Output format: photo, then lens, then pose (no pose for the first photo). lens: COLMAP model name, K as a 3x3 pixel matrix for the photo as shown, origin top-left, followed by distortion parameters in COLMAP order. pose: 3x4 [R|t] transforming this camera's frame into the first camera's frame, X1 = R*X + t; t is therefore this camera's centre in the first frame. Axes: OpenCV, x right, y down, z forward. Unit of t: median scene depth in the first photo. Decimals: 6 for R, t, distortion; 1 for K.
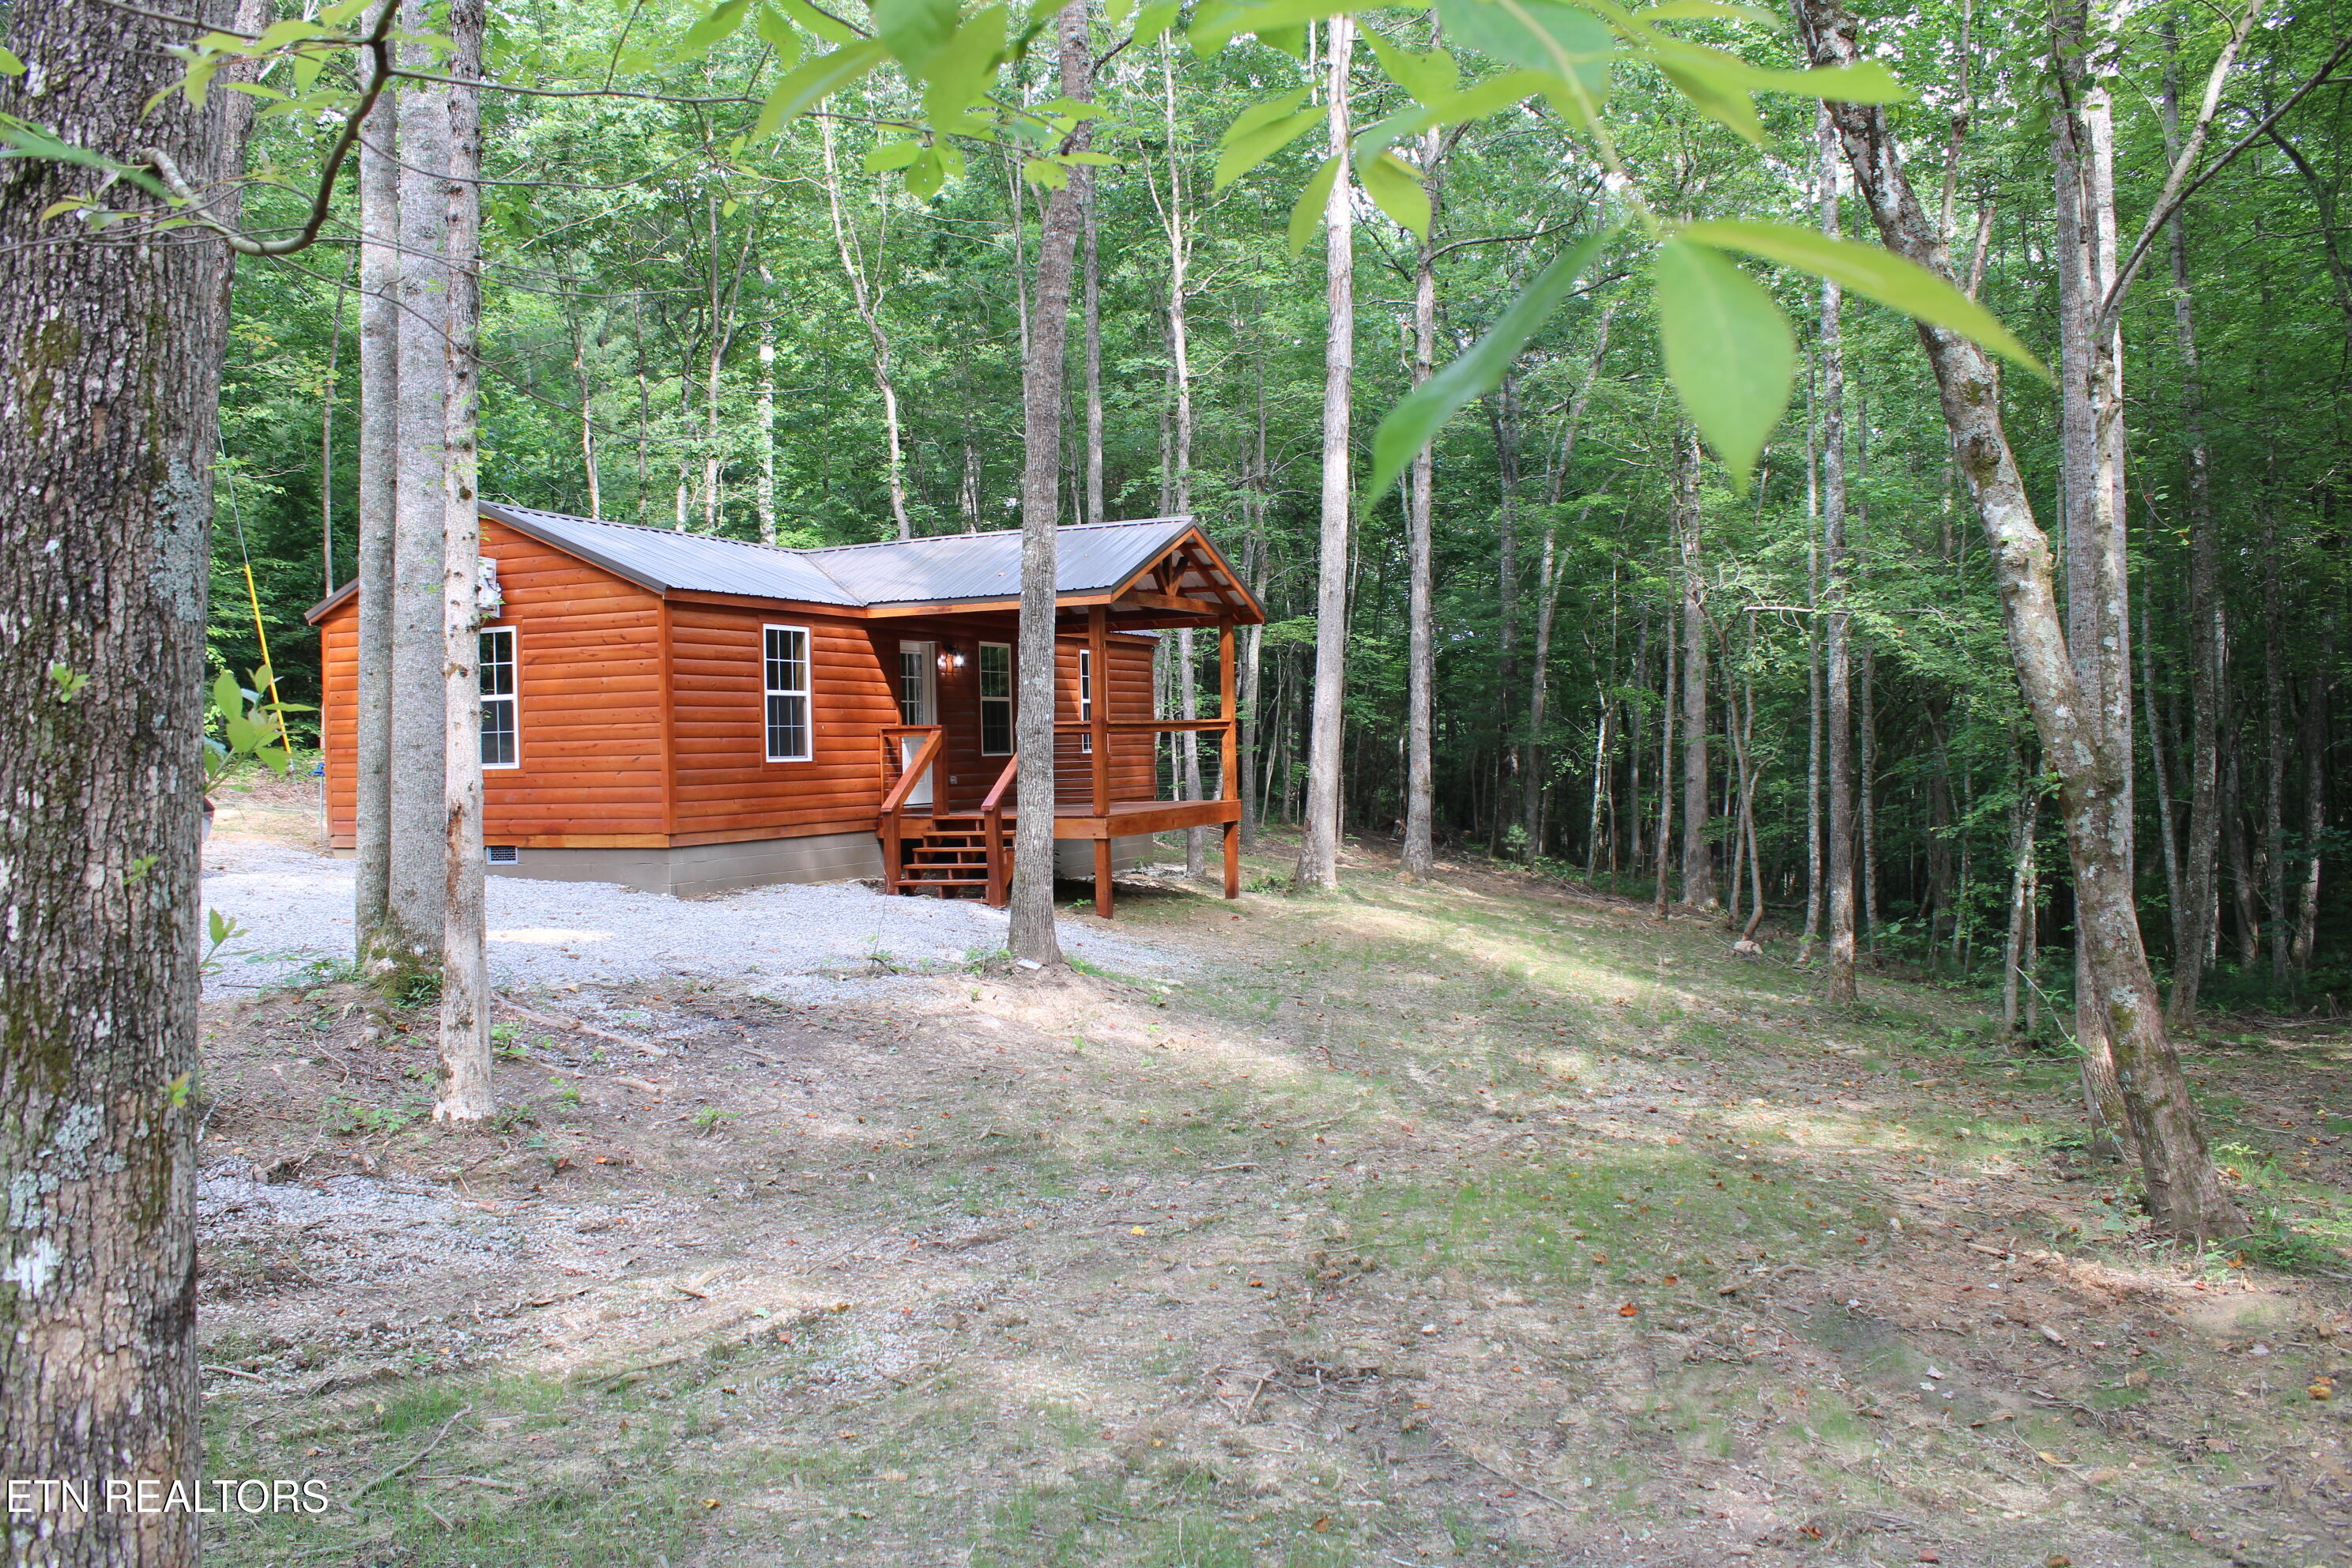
lens RADIAL K [[1986.9, 0, 1177.2], [0, 1986.9, 747.0], [0, 0, 1]] dist [-0.133254, 0.002684]
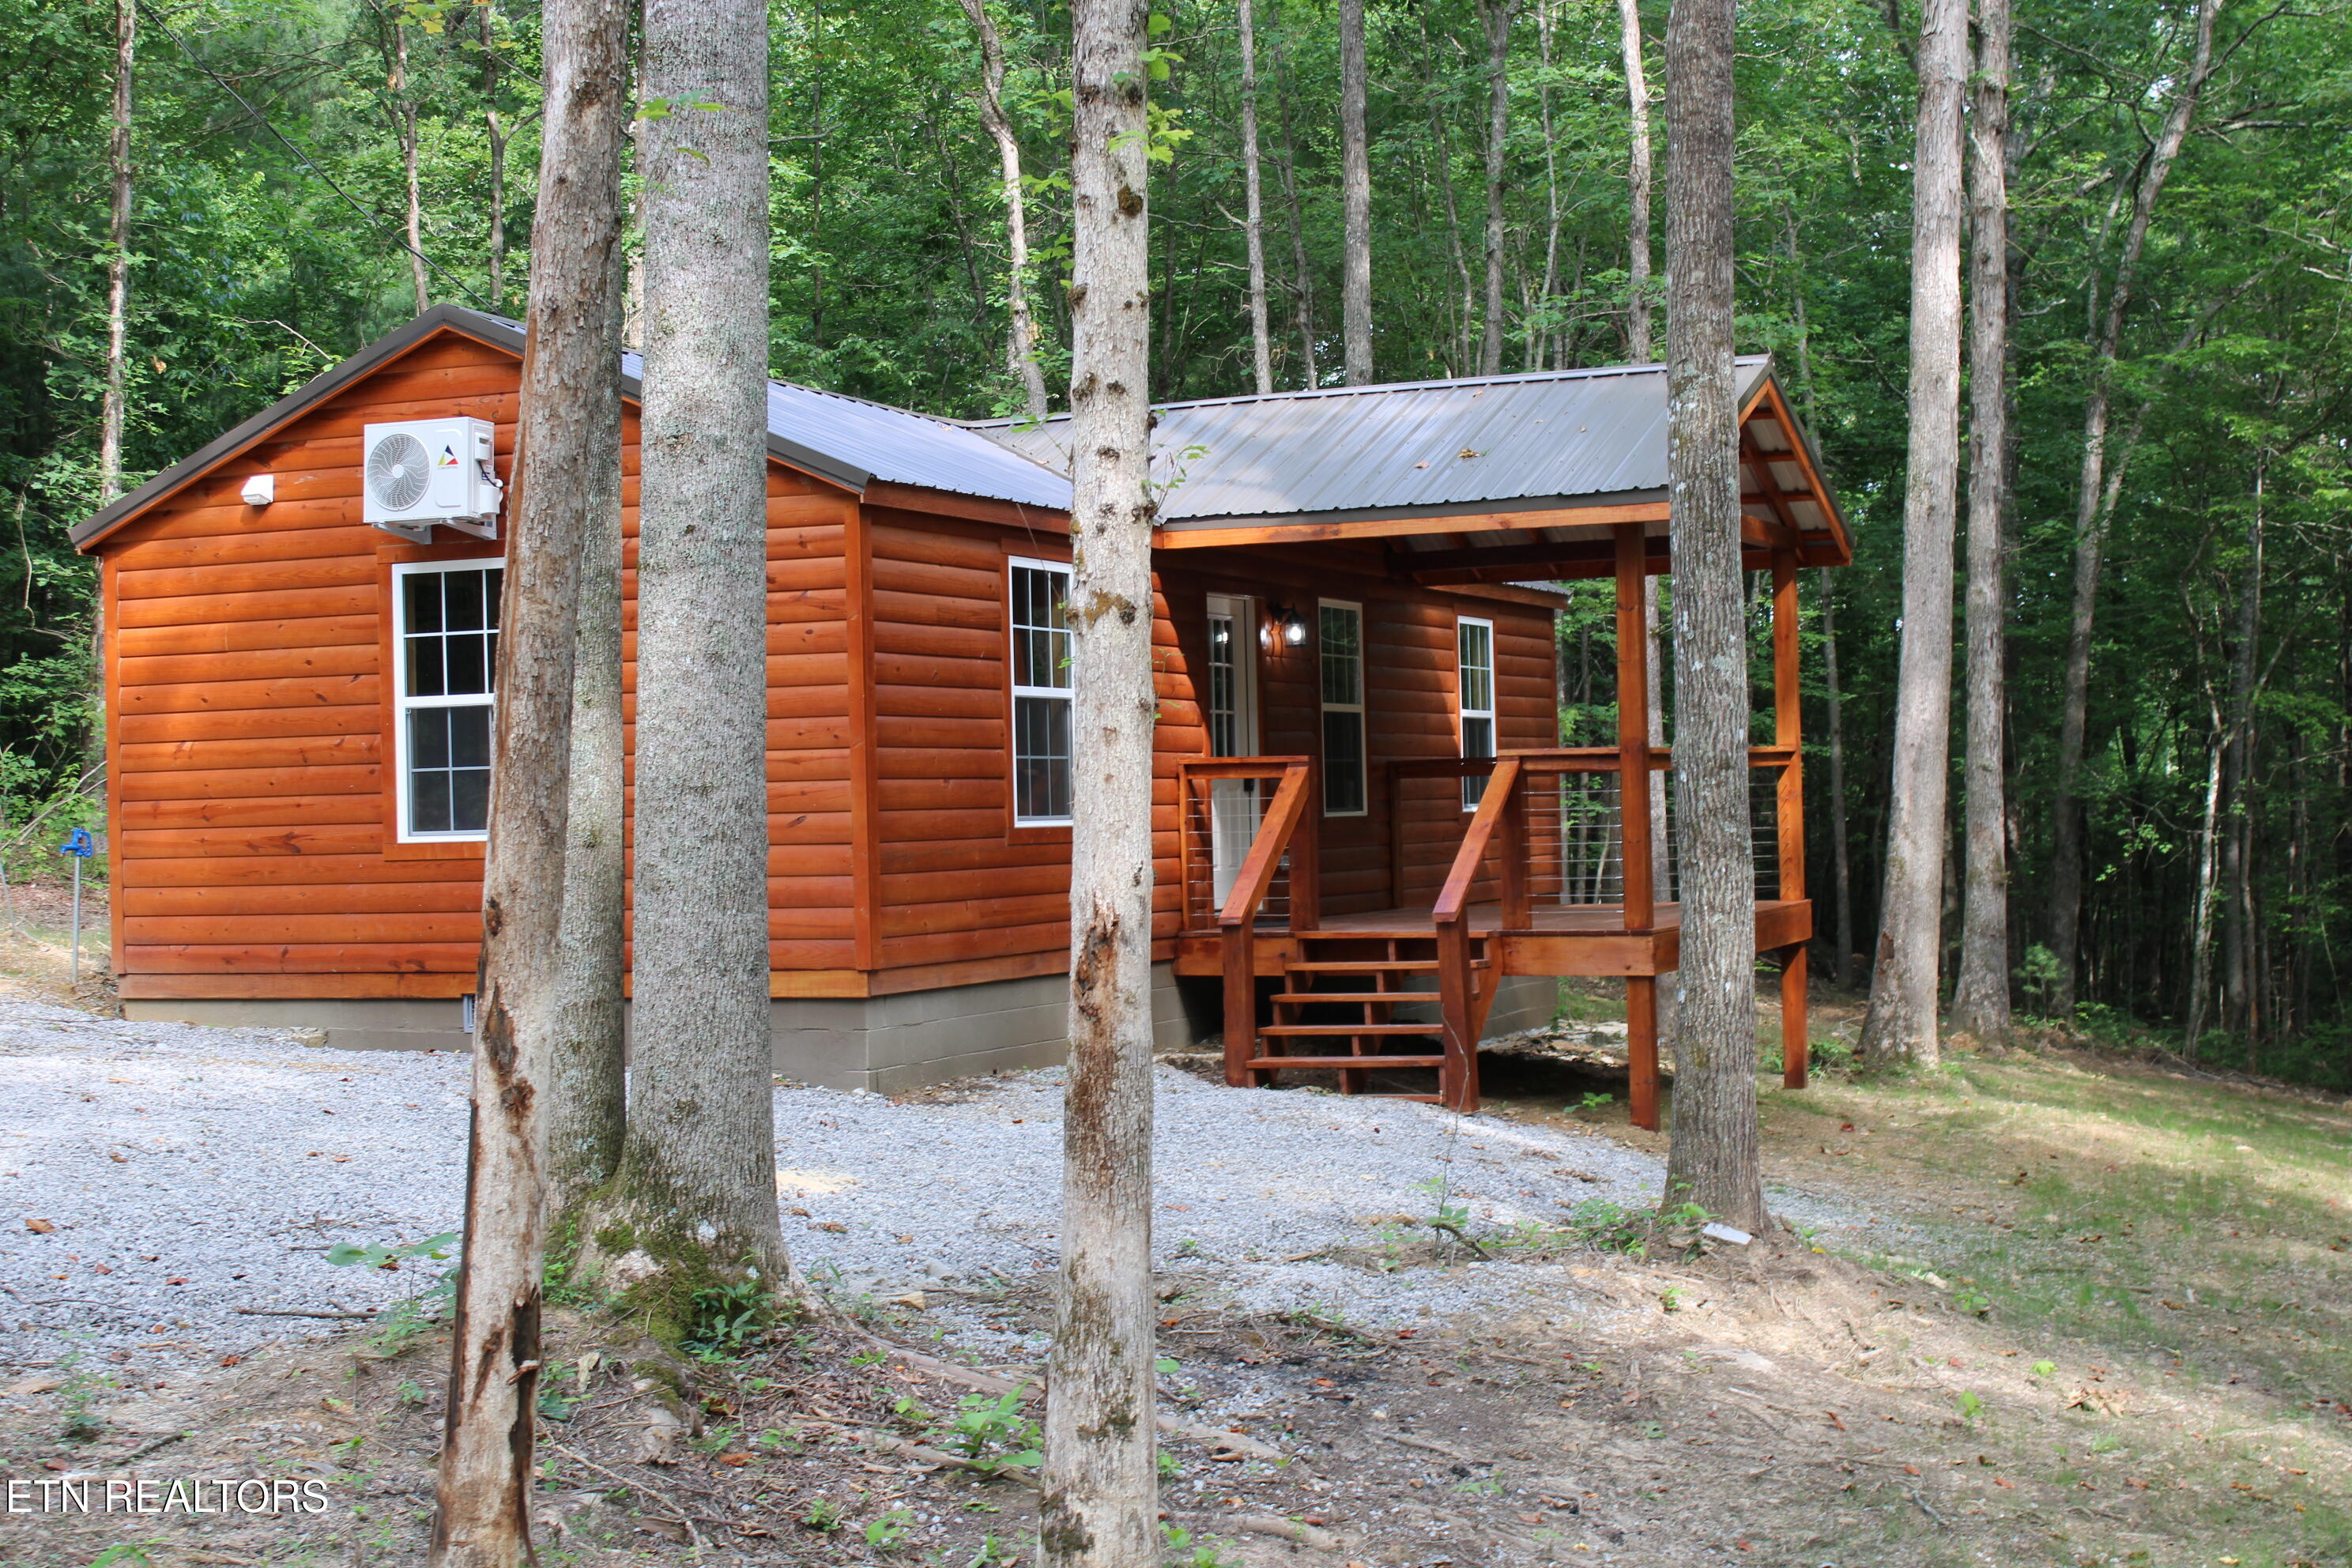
lens RADIAL K [[3444.5, 0, 1175.2], [0, 3444.5, 755.1], [0, 0, 1]] dist [-0.050422, -0.018862]
pose [[0.999975, 0.000261, 0.007110, -0.170149], [-0.000154, 0.999888, -0.014959, 0.002249], [-0.007113, 0.014957, 0.999863, 0.109833]]
